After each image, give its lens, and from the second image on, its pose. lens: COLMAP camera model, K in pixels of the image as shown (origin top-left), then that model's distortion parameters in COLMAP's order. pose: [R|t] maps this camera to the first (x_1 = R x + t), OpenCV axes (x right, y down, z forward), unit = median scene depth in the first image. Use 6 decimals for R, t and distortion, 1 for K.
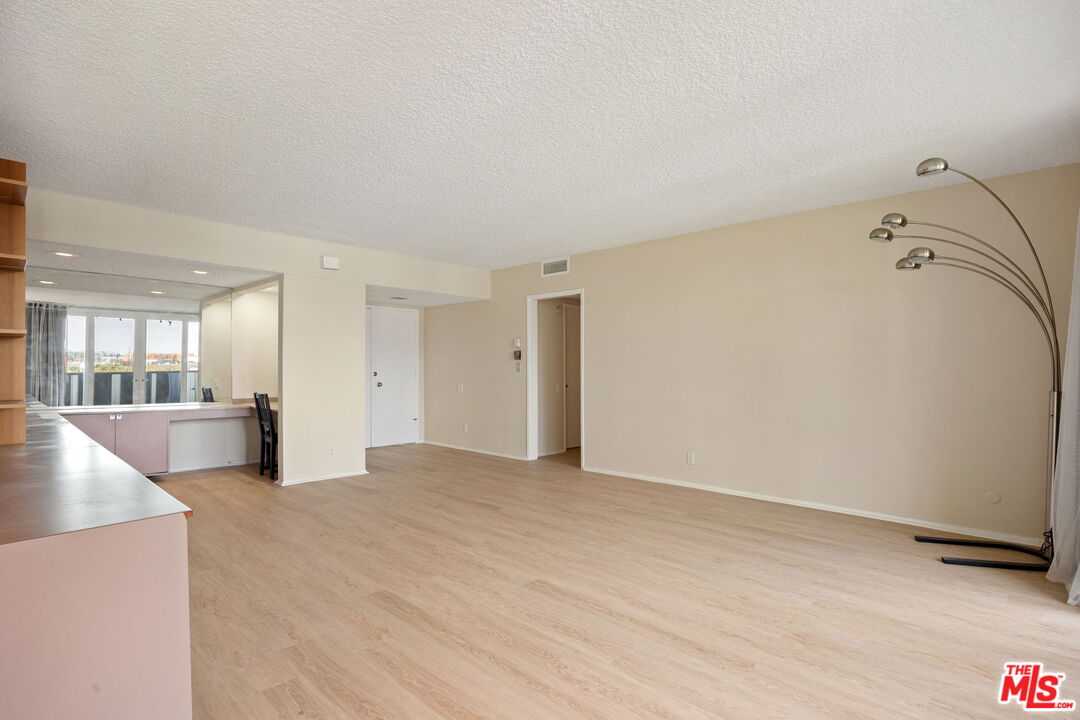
lens RADIAL K [[549.0, 0, 540.5], [0, 549.0, 371.7], [0, 0, 1]] dist [-0.019143, -0.000244]
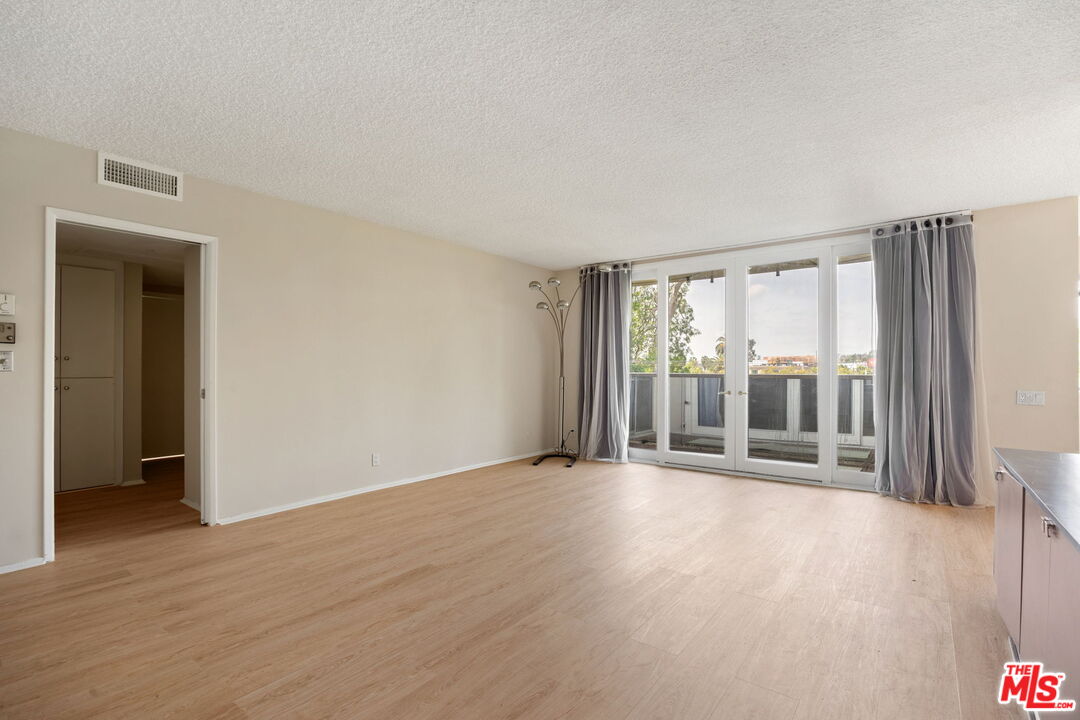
lens RADIAL K [[507.8, 0, 540.5], [0, 507.8, 370.7], [0, 0, 1]] dist [-0.013808, -0.000058]
pose [[-0.125582, -0.005023, 0.992070, -0.781270], [0.003613, 0.999978, 0.005521, -0.001403], [-0.992077, 0.004278, -0.125561, 1.010748]]
